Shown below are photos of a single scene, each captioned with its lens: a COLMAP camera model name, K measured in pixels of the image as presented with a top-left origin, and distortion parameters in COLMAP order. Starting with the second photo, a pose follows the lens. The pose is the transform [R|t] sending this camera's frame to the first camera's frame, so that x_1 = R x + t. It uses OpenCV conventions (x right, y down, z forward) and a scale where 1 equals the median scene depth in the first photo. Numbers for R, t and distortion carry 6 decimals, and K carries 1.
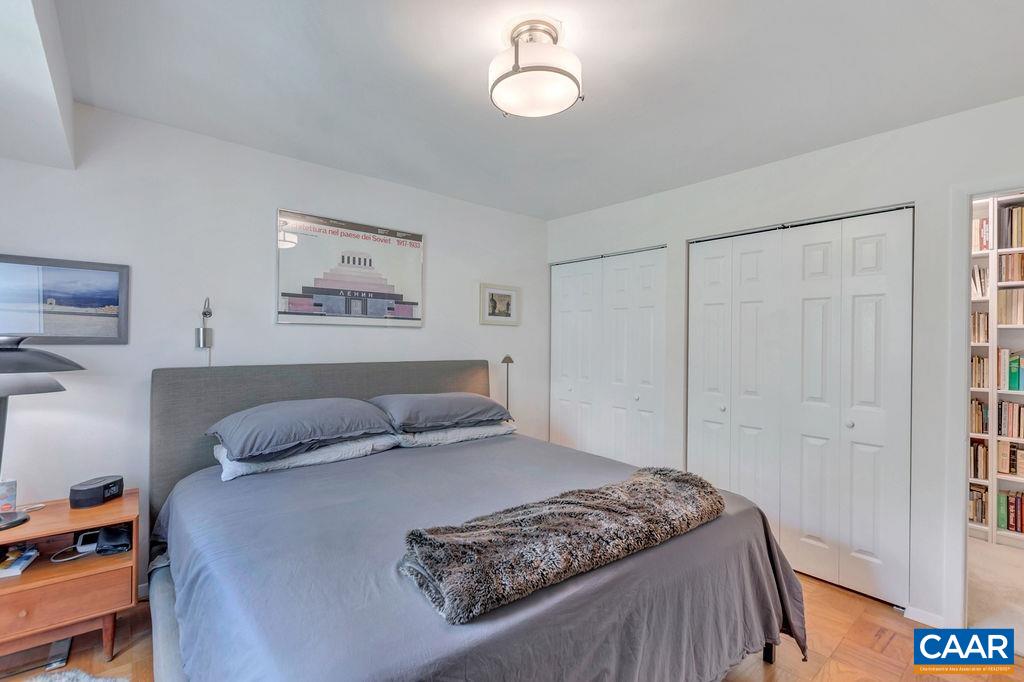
lens RADIAL K [[461.7, 0, 513.6], [0, 461.7, 338.1], [0, 0, 1]] dist [0.007649, -0.003859]
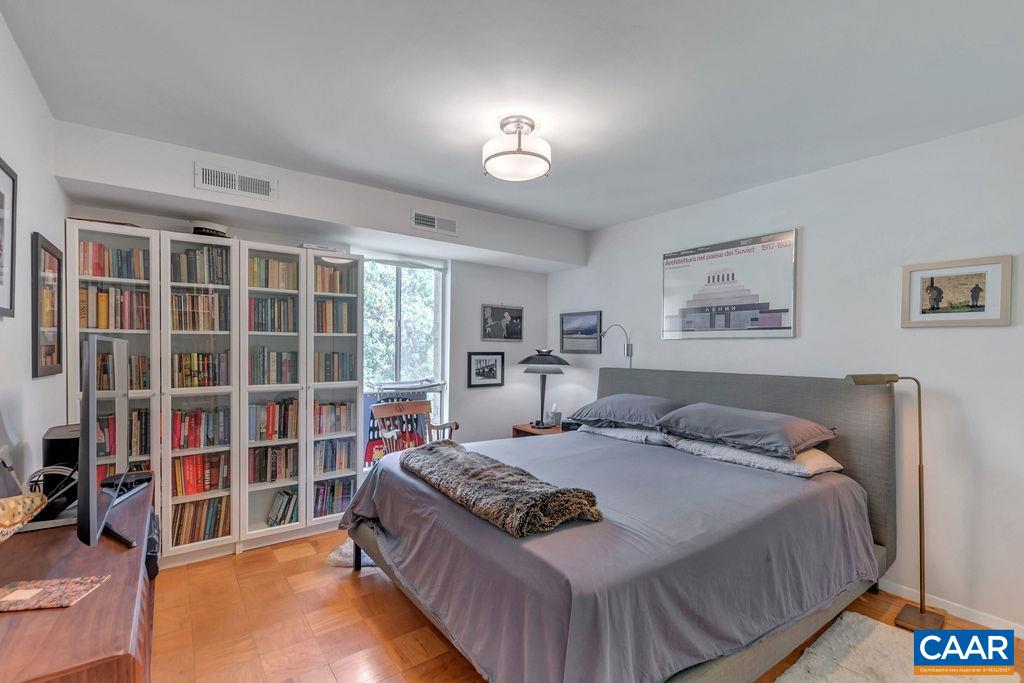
lens RADIAL K [[461.7, 0, 512.9], [0, 461.7, 350.0], [0, 0, 1]] dist [0.007649, -0.003859]
pose [[-0.066213, -0.008969, -0.997765, 0.758432], [-0.004259, 0.999953, -0.008706, 0.011585], [0.997796, 0.003673, -0.066248, 0.583146]]
